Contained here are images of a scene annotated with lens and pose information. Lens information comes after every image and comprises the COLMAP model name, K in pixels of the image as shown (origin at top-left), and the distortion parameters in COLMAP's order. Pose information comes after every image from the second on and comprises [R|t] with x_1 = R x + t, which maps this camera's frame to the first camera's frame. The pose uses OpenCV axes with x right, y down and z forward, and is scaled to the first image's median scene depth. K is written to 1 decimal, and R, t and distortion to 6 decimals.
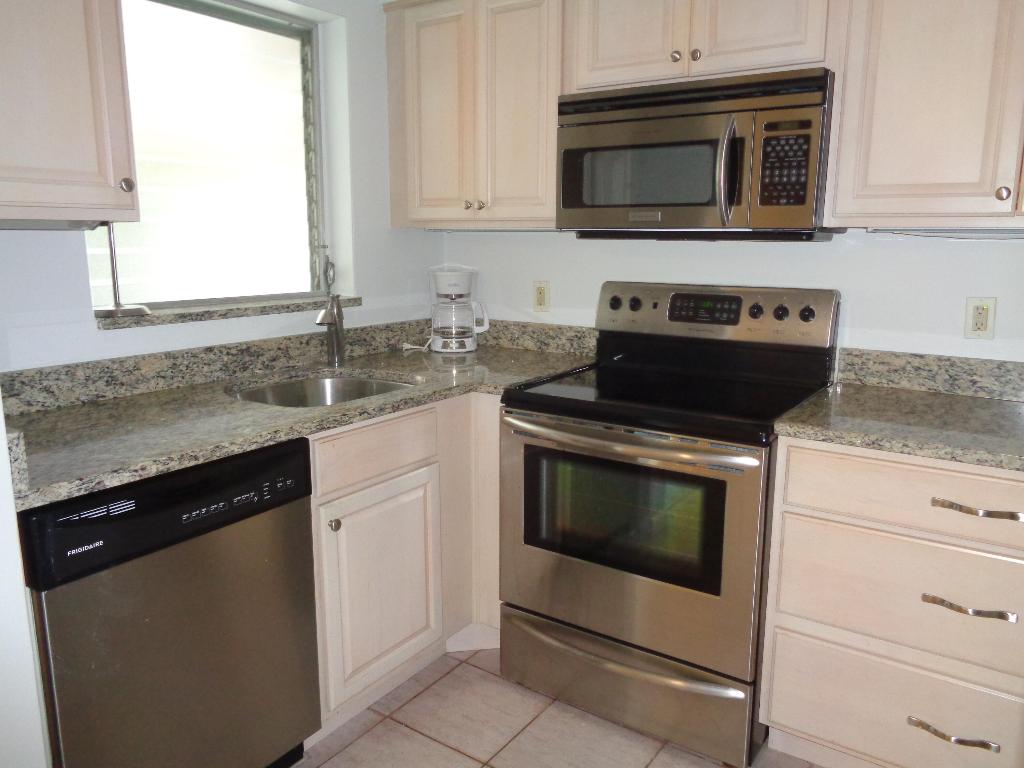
lens RADIAL K [[767.0, 0, 513.8], [0, 767.0, 377.4], [0, 0, 1]] dist [-0.002548, 0.004021]
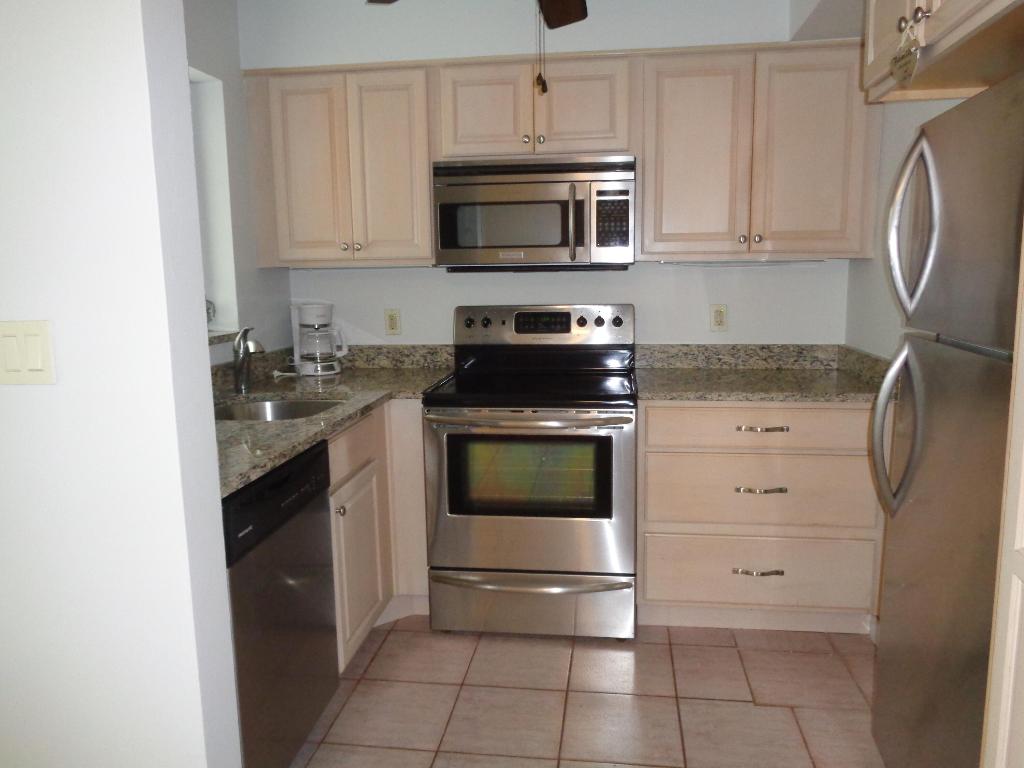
lens RADIAL K [[767.0, 0, 513.8], [0, 767.0, 377.4], [0, 0, 1]] dist [-0.002548, 0.004021]
pose [[0.893049, -0.083008, 0.442236, -0.431524], [0.101974, 0.994601, -0.019238, 0.028342], [-0.438251, 0.062277, 0.896692, -0.186480]]
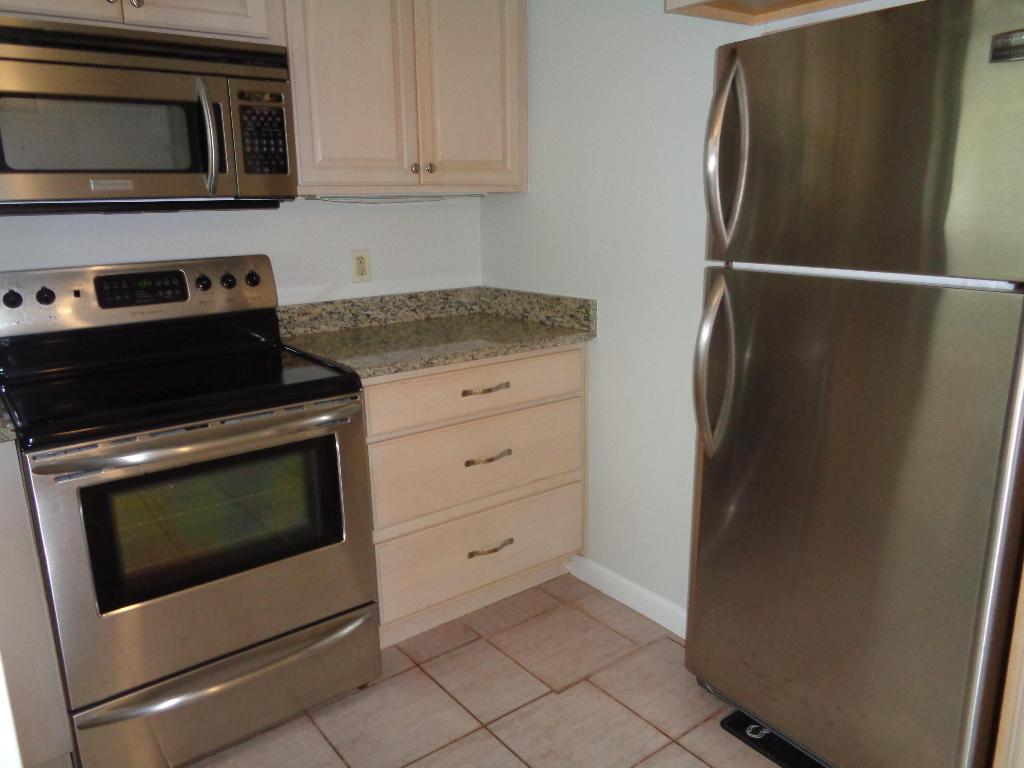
lens RADIAL K [[767.0, 0, 513.8], [0, 767.0, 377.4], [0, 0, 1]] dist [-0.002548, 0.004021]
pose [[0.316307, -0.226199, 0.921295, -0.510138], [0.197861, 0.965529, 0.169128, -0.060230], [-0.927793, 0.128792, 0.350160, 0.320973]]
